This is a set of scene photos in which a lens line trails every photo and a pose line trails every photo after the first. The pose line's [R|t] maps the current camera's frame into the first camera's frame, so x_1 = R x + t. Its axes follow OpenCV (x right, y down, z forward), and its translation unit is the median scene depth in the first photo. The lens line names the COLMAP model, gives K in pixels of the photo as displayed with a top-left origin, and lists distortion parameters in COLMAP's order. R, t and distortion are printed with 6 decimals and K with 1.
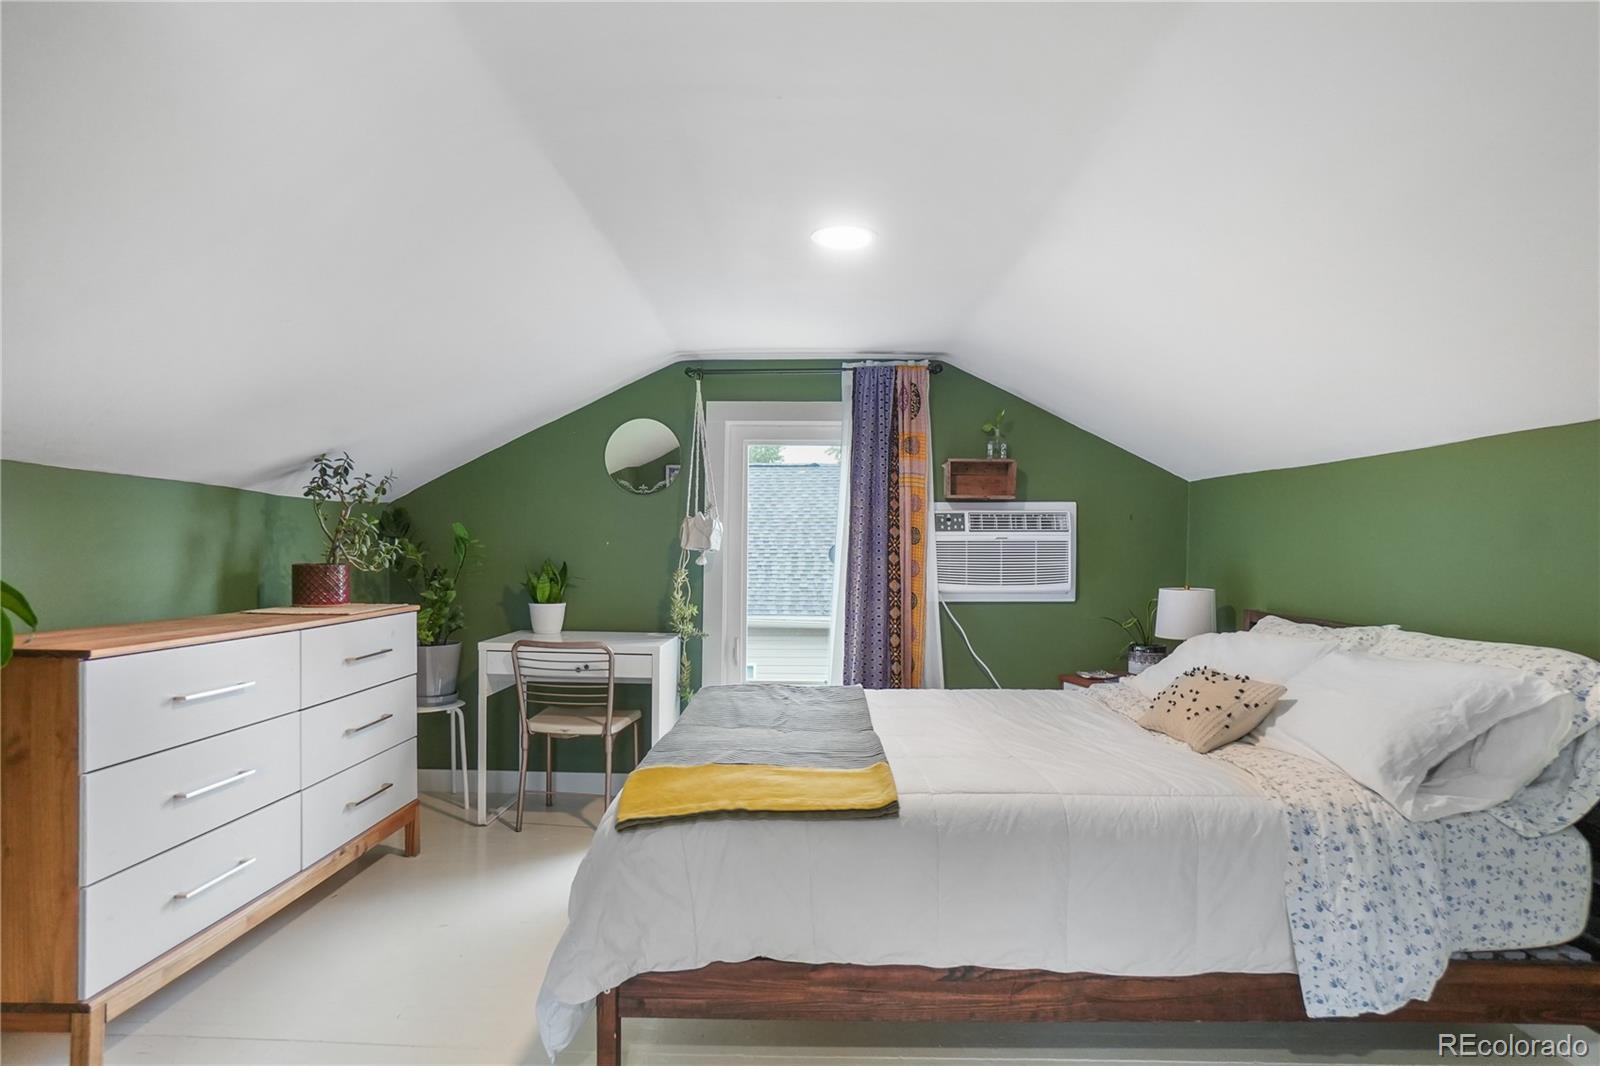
lens RADIAL K [[909.0, 0, 800.3], [0, 909.0, 578.4], [0, 0, 1]] dist [-0.001492, 0.001241]
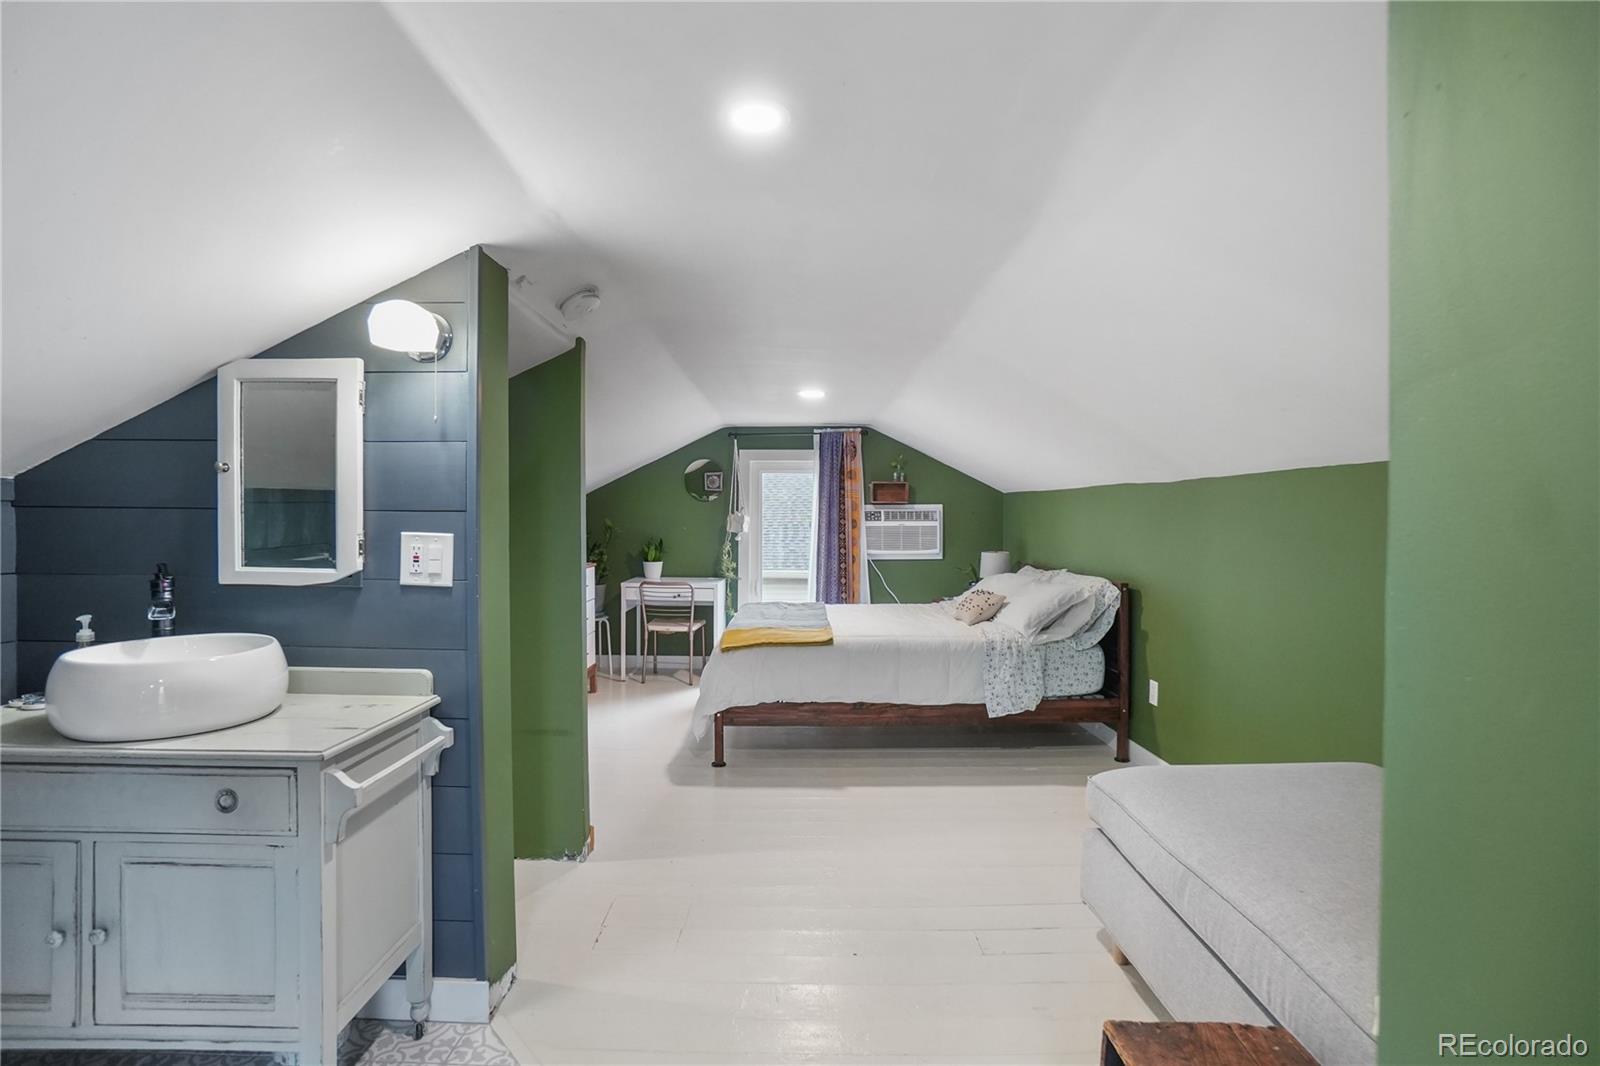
lens RADIAL K [[730.0, 0, 798.2], [0, 730.0, 552.0], [0, 0, 1]] dist [-0.062565, 0.020949]
pose [[0.999888, -0.006623, 0.013440, -0.007069], [0.006409, 0.999853, 0.015885, -0.014228], [-0.013543, -0.015797, 0.999783, -0.485943]]
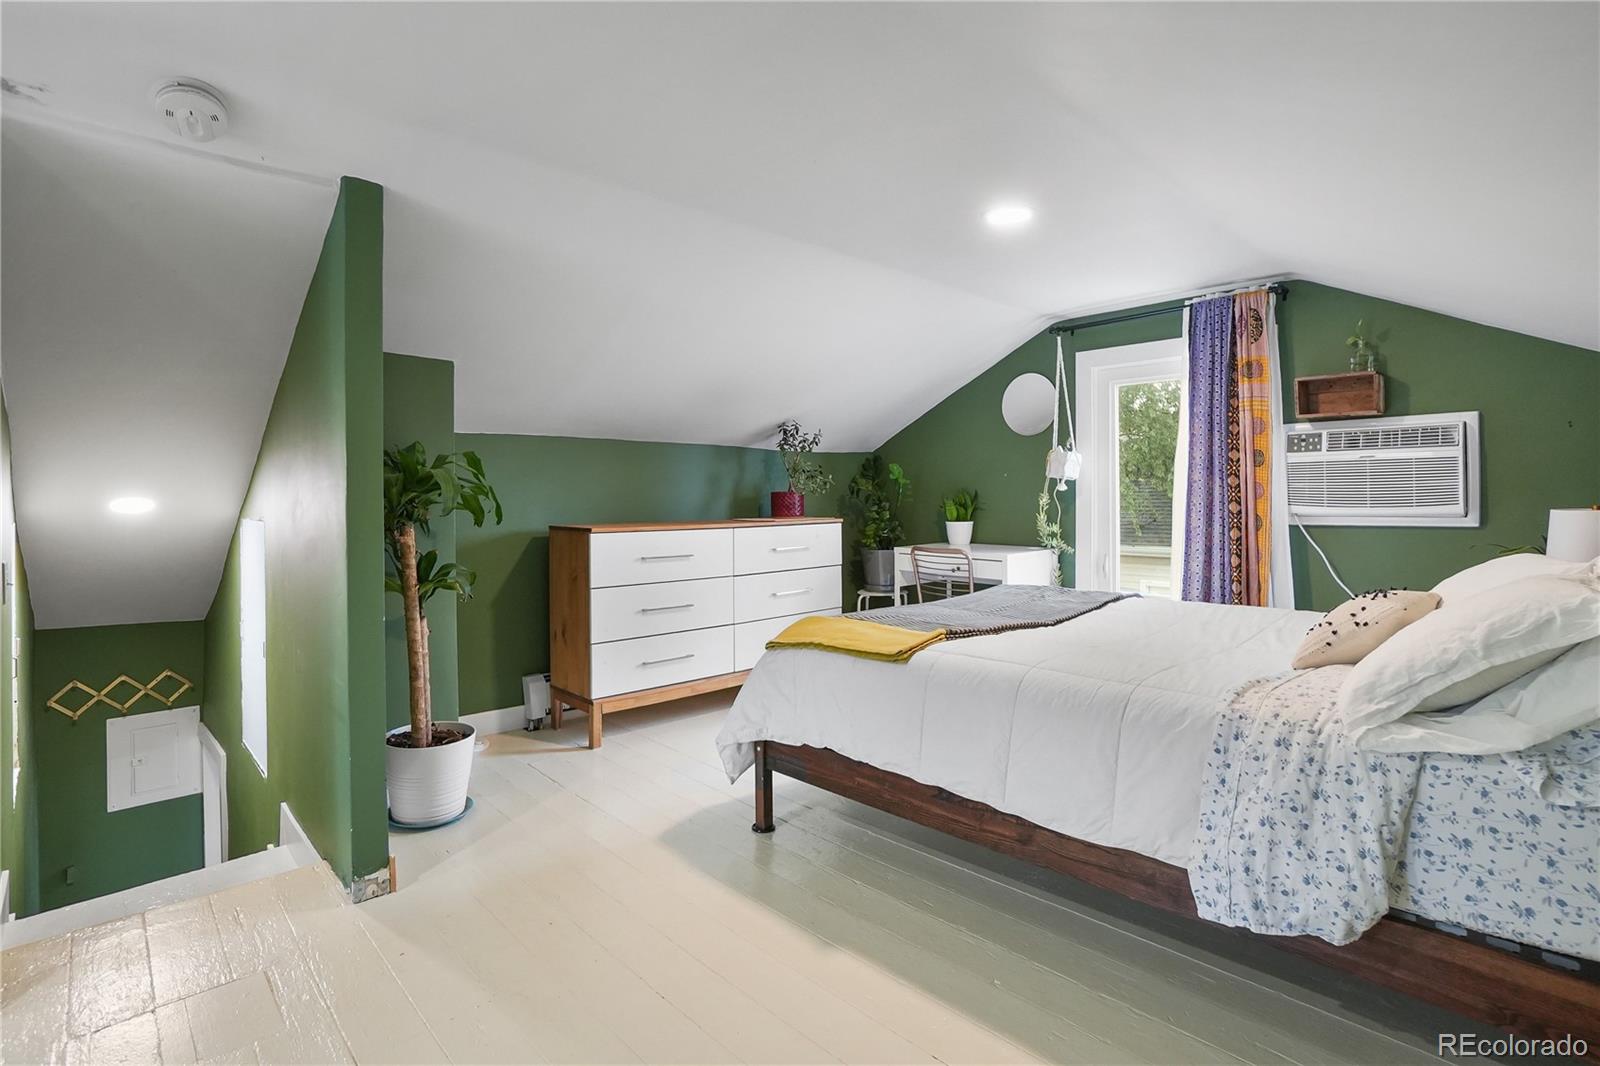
lens RADIAL K [[777.0, 0, 822.4], [0, 777.0, 510.4], [0, 0, 1]] dist [-0.001155, 0.000501]
pose [[0.720332, 0.001326, -0.693628, 0.384639], [-0.009387, 0.999925, -0.007837, 0.022689], [0.693566, 0.012157, 0.720291, 0.045238]]
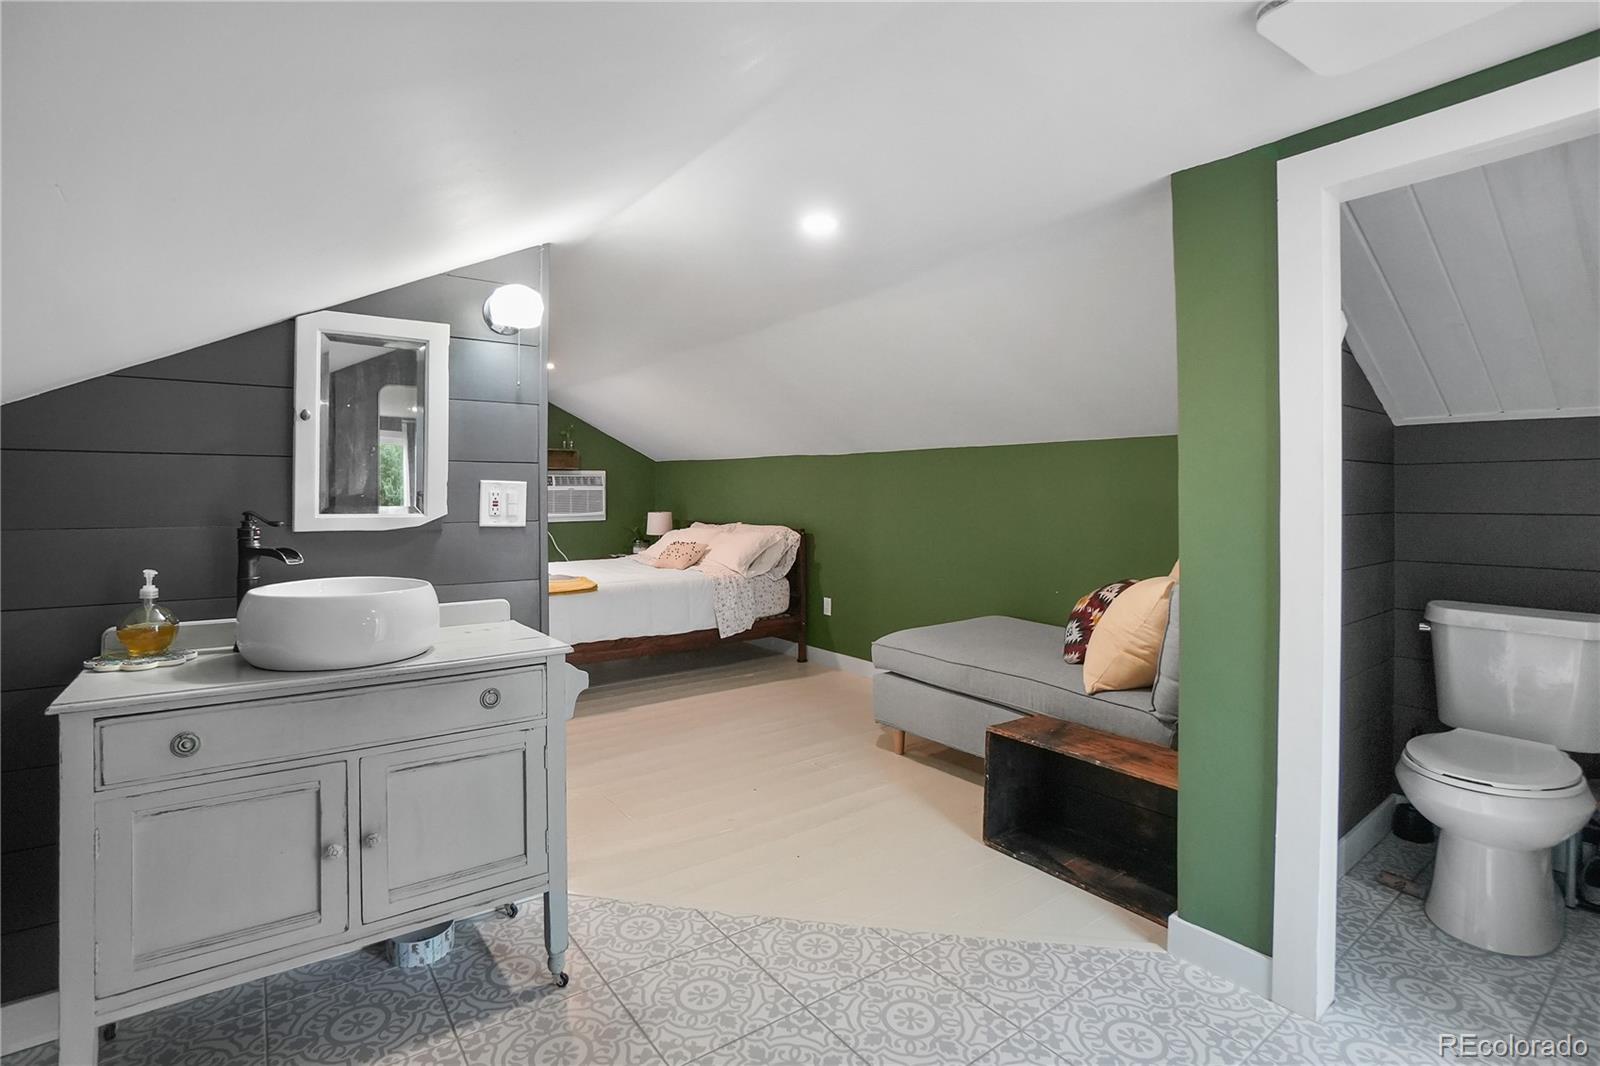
lens RADIAL K [[741.1, 0, 800.0], [0, 741.1, 533.0], [0, 0, 1]] dist [-0.061572, -0.000045]
pose [[0.788329, -0.042423, 0.613790, -0.384577], [0.023950, 0.998980, 0.038285, 0.001587], [-0.614788, -0.015481, 0.788541, -0.584205]]
